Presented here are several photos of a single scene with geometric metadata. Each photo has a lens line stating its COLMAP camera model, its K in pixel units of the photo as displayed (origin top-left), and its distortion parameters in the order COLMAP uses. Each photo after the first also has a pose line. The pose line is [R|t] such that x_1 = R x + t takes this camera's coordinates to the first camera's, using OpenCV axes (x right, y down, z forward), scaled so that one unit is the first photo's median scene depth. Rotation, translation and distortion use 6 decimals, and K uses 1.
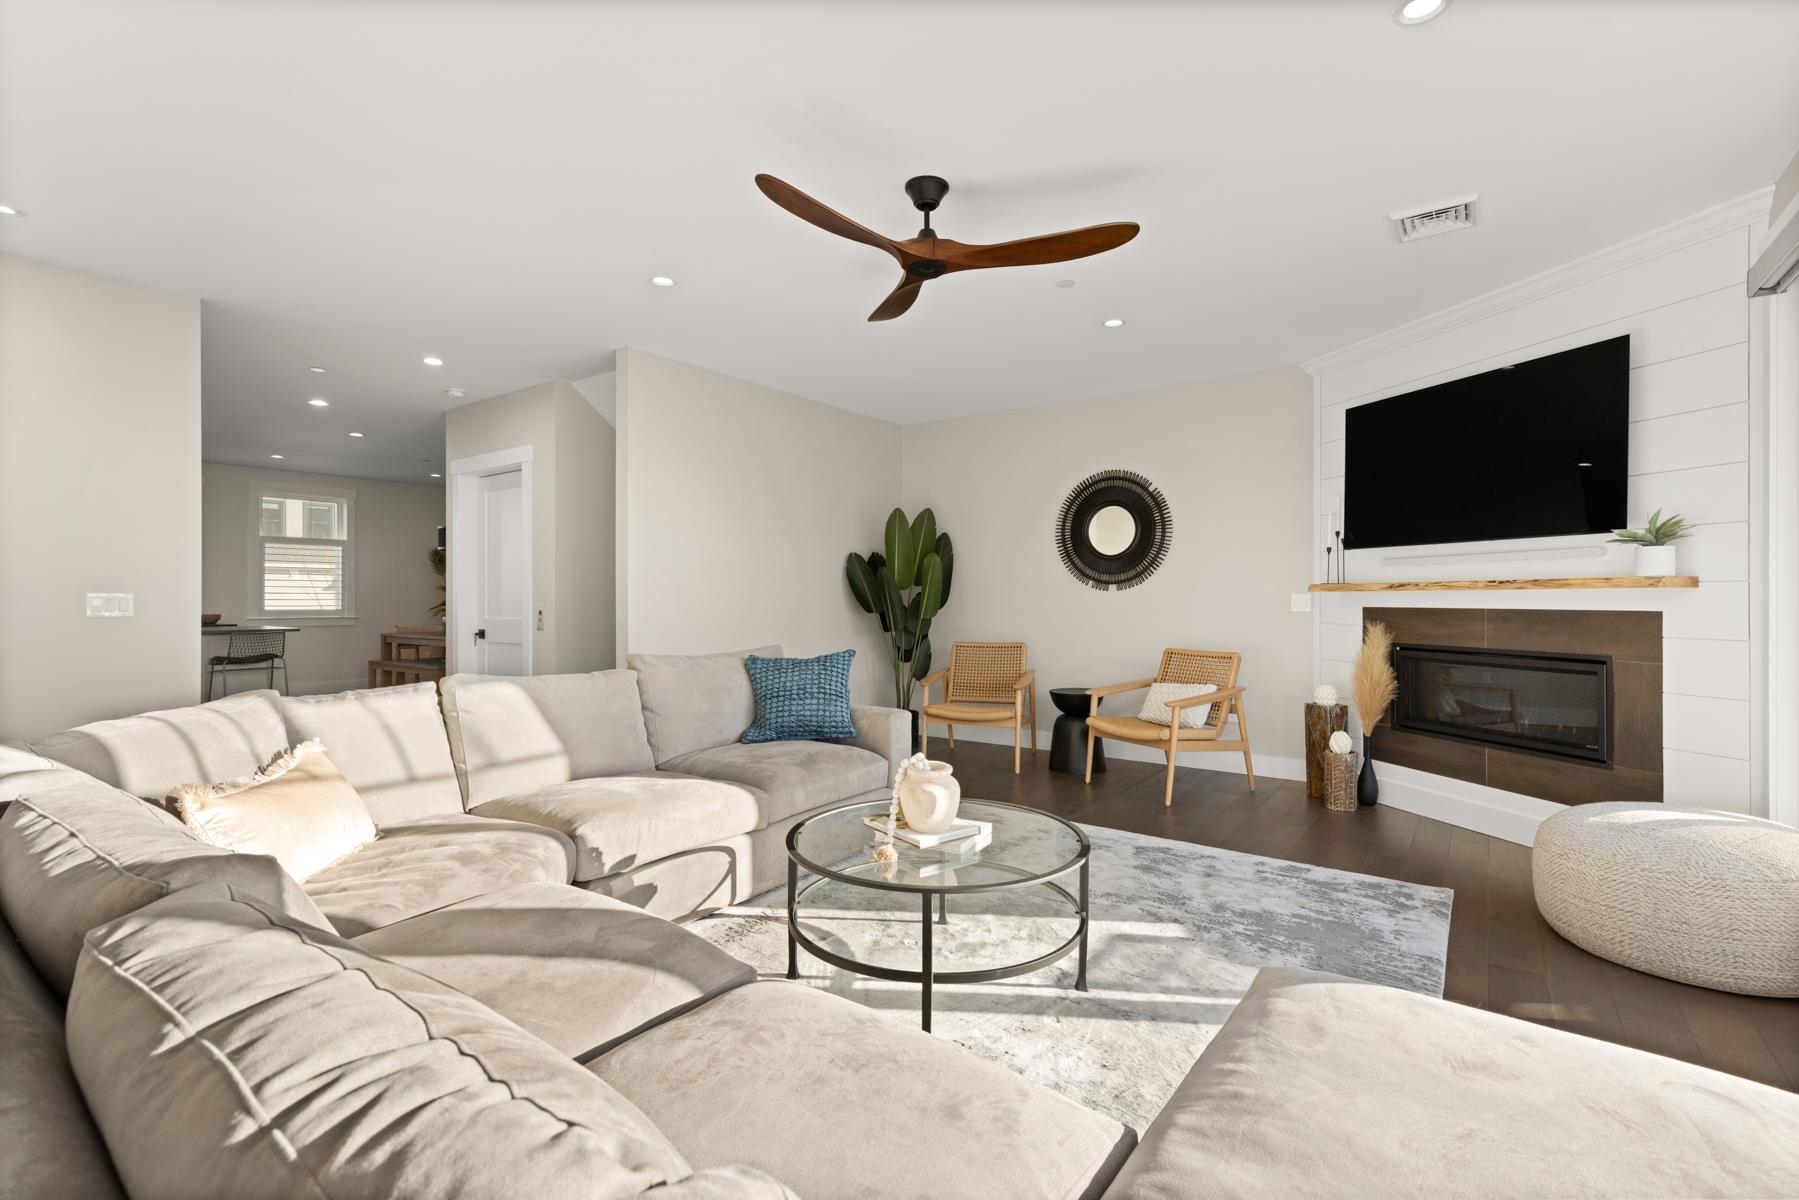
lens RADIAL K [[798.6, 0, 902.1], [0, 798.6, 592.3], [0, 0, 1]] dist [0.004737, -0.000109]
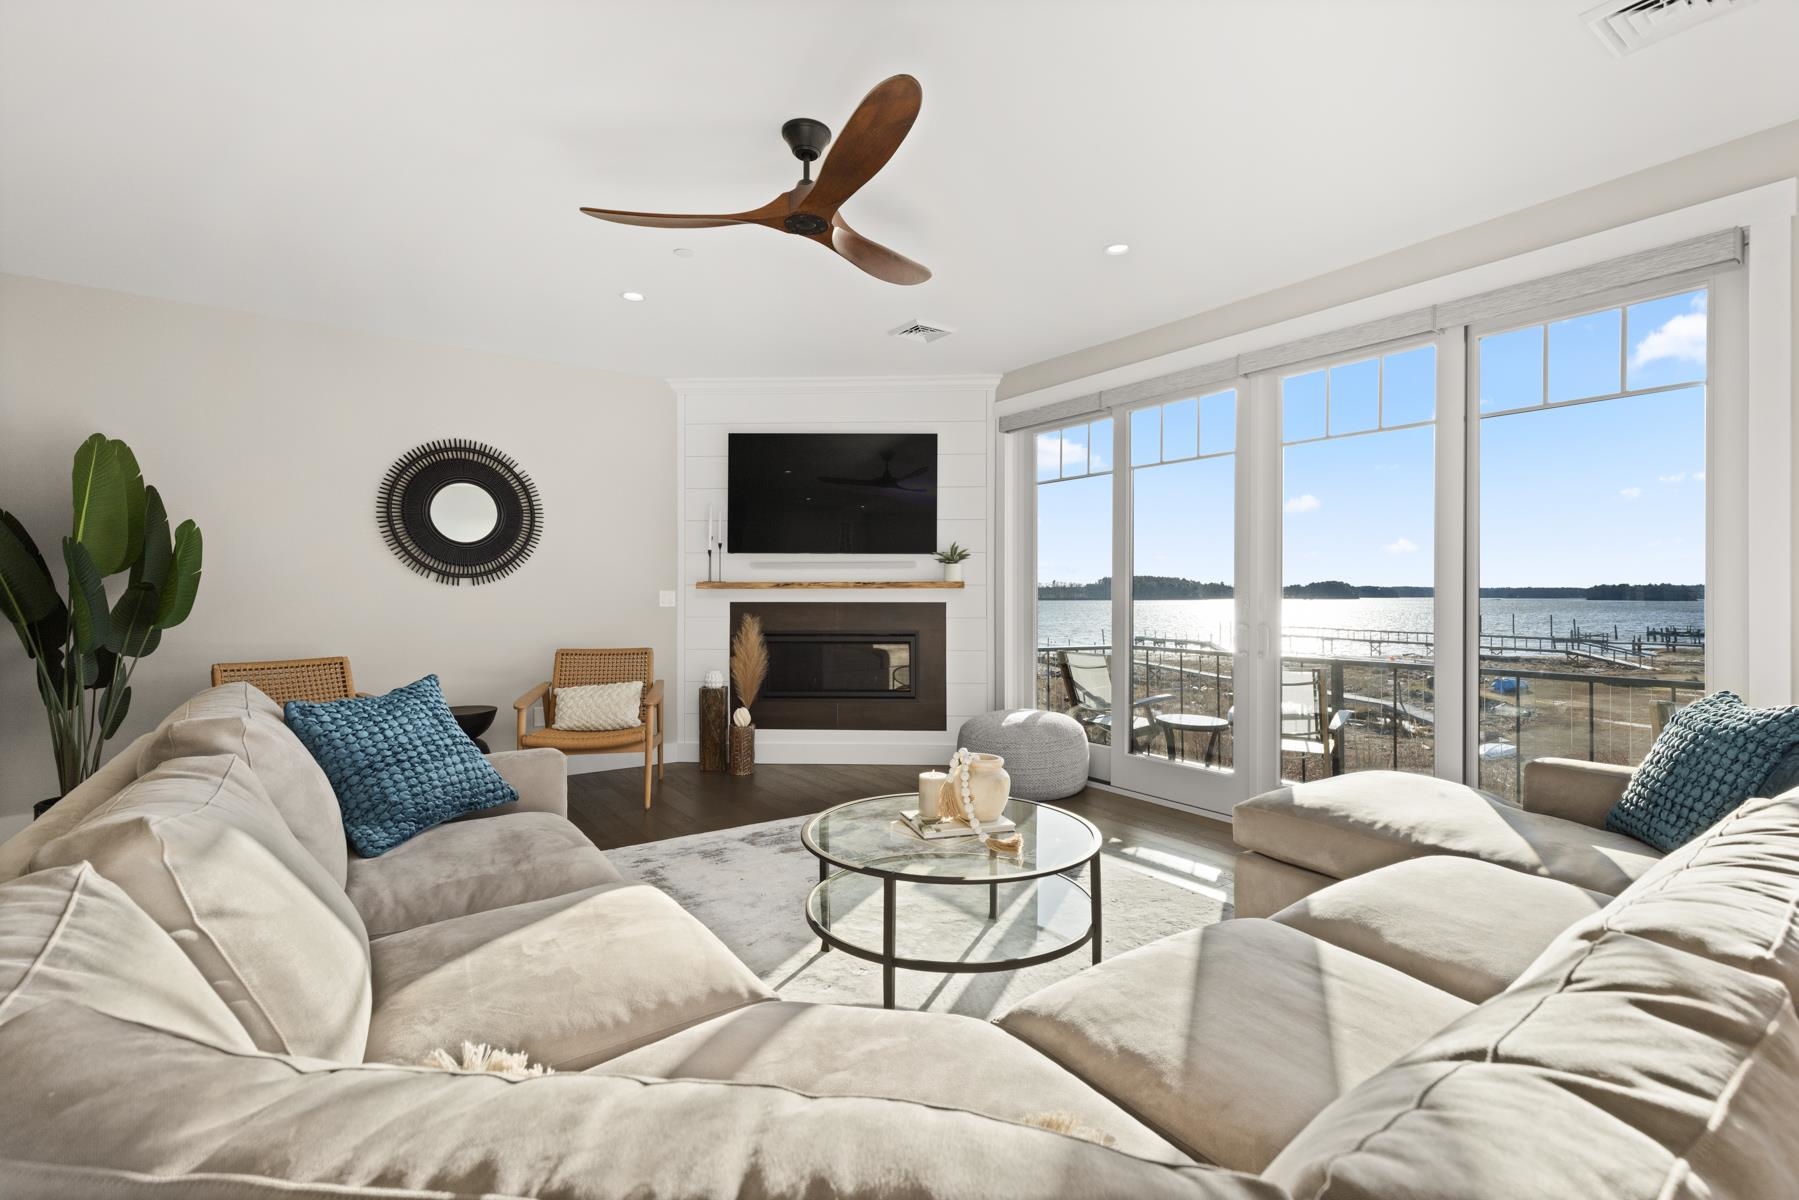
lens RADIAL K [[825.0, 0, 904.1], [0, 825.0, 581.1], [0, 0, 1]] dist [0.006491, -0.001416]
pose [[0.318737, 0.016097, 0.947706, -0.501137], [-0.005765, 0.999870, -0.015043, 0.004334], [-0.947826, -0.000669, 0.318789, 0.370027]]
